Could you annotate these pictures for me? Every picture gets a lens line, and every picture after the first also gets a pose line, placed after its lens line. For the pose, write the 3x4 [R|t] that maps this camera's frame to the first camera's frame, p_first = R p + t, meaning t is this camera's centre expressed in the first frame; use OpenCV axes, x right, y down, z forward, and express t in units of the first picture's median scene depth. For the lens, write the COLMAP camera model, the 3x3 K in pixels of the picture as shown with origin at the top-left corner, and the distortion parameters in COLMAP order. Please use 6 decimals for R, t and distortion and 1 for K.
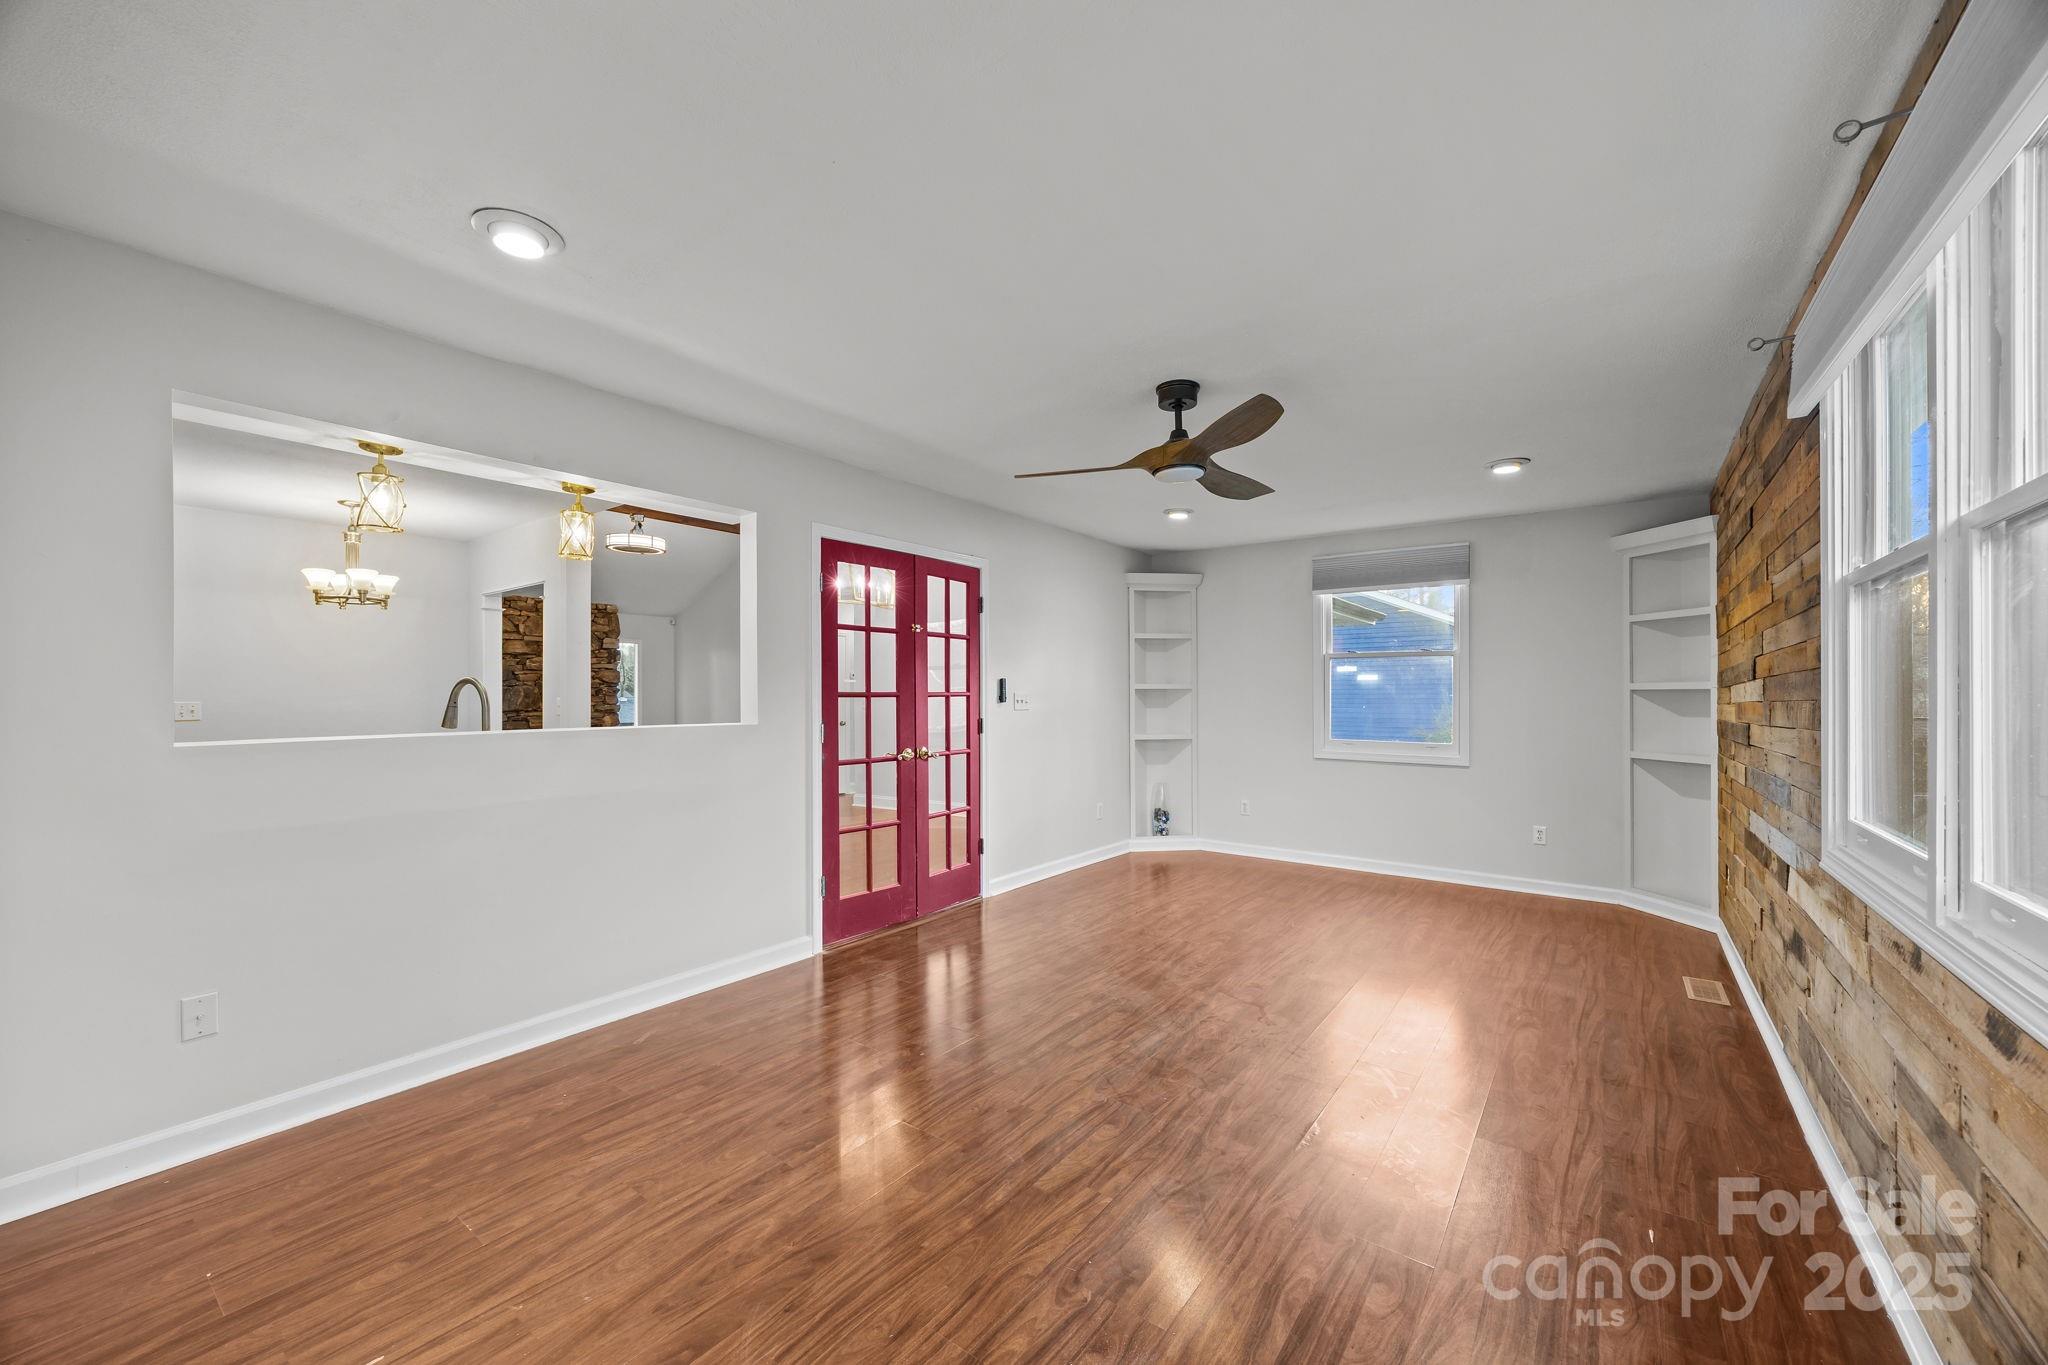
lens RADIAL K [[812.1, 0, 1072.9], [0, 812.1, 694.7], [0, 0, 1]] dist [0.006757, -0.000784]
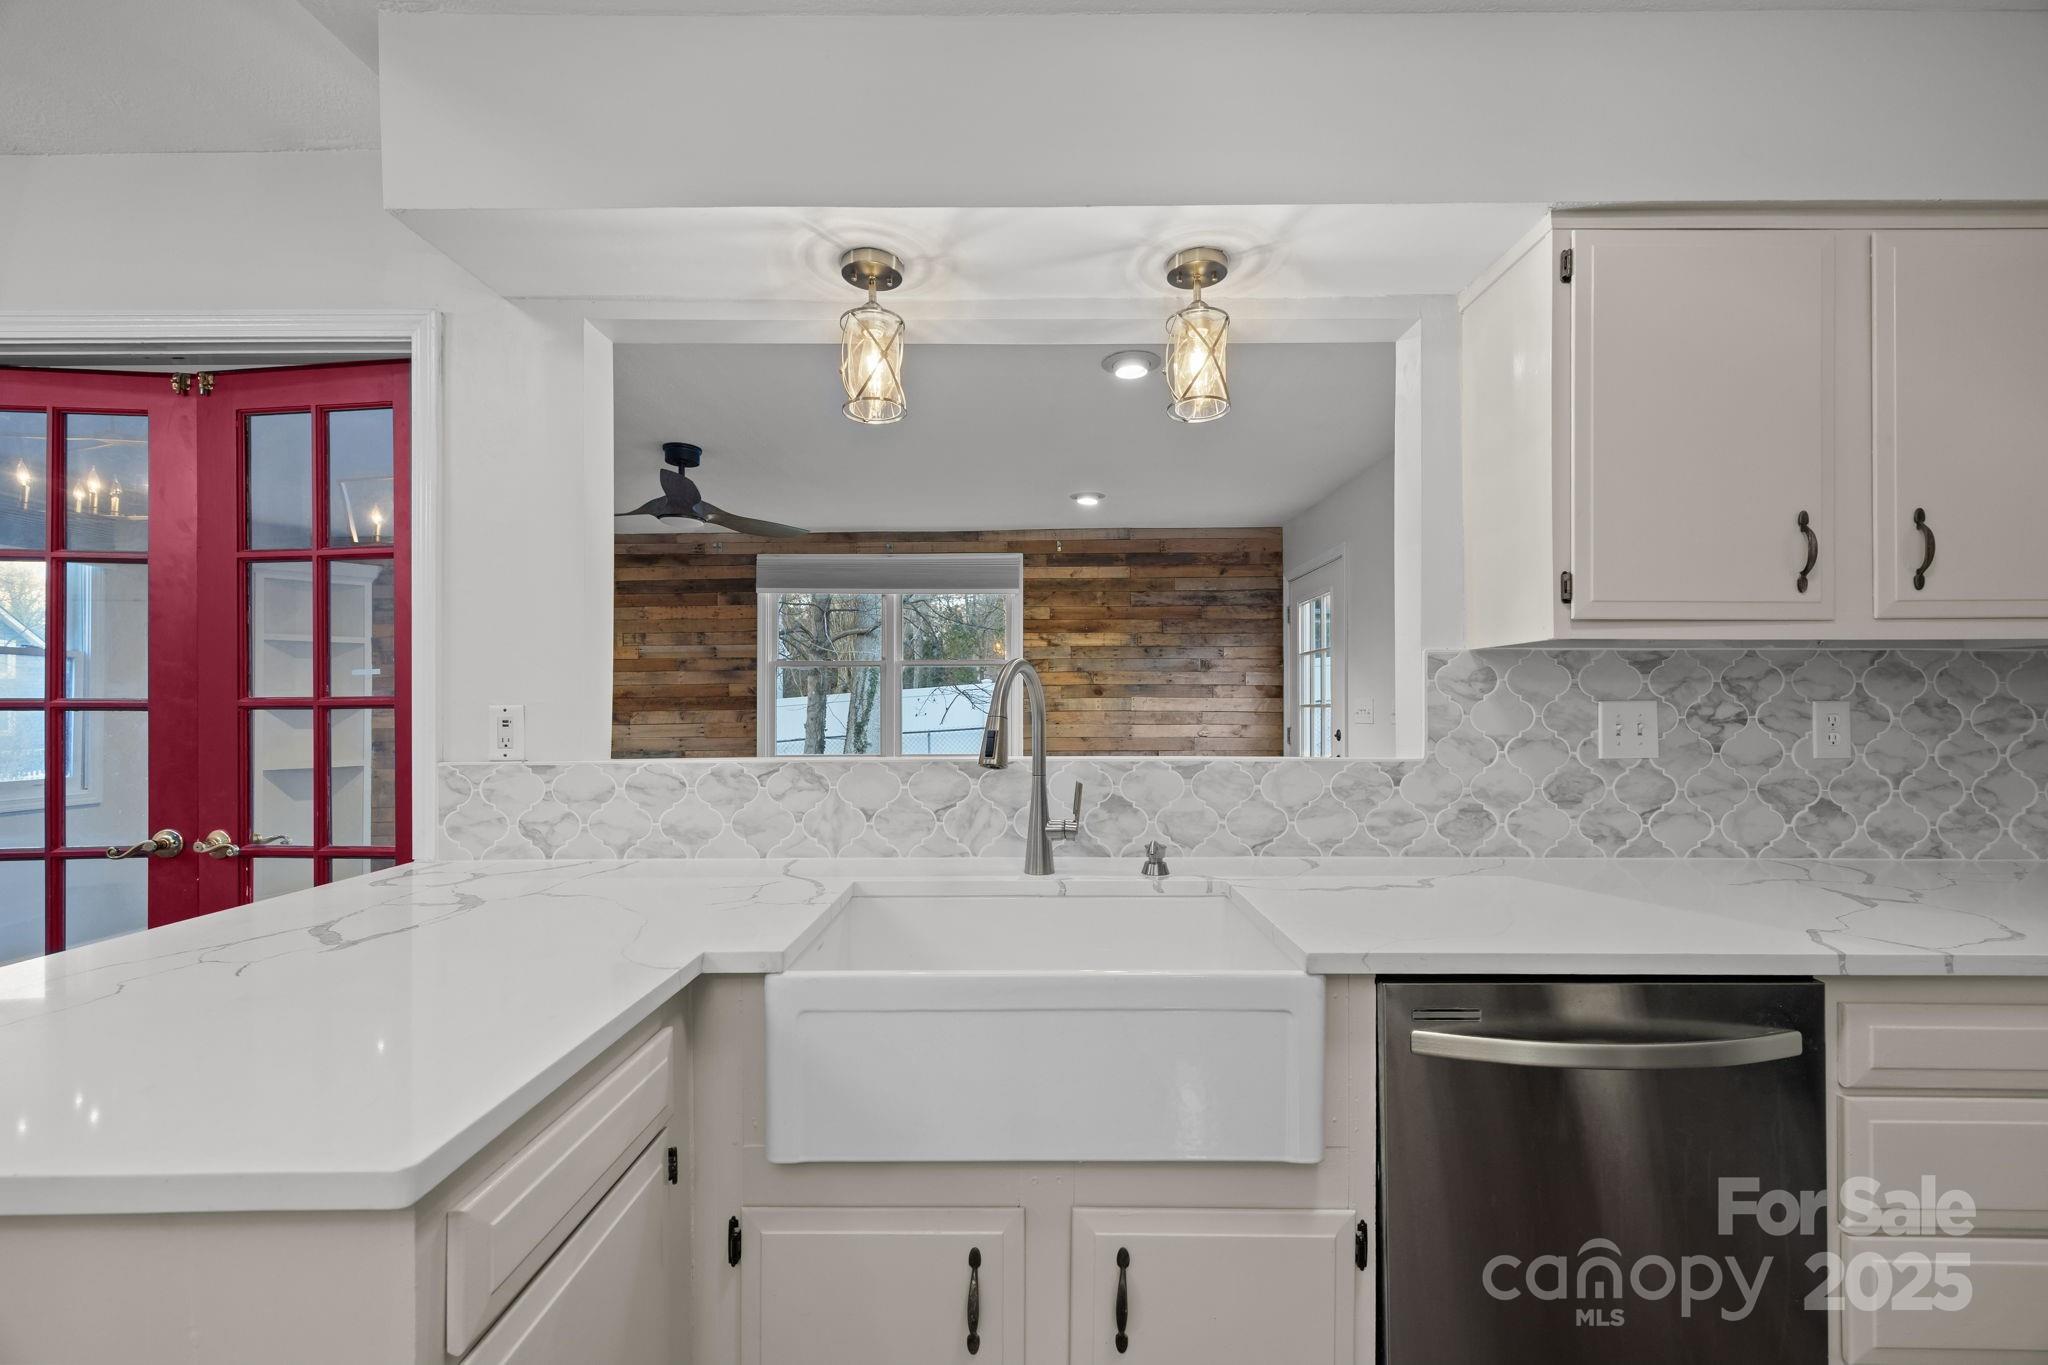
lens RADIAL K [[812.1, 0, 1031.1], [0, 812.1, 701.2], [0, 0, 1]] dist [0.006757, -0.000784]
pose [[-0.594374, 0.009855, 0.804129, -0.815336], [0.003273, 0.999946, -0.009836, 0.004280], [-0.804182, -0.003214, -0.594374, 0.946958]]
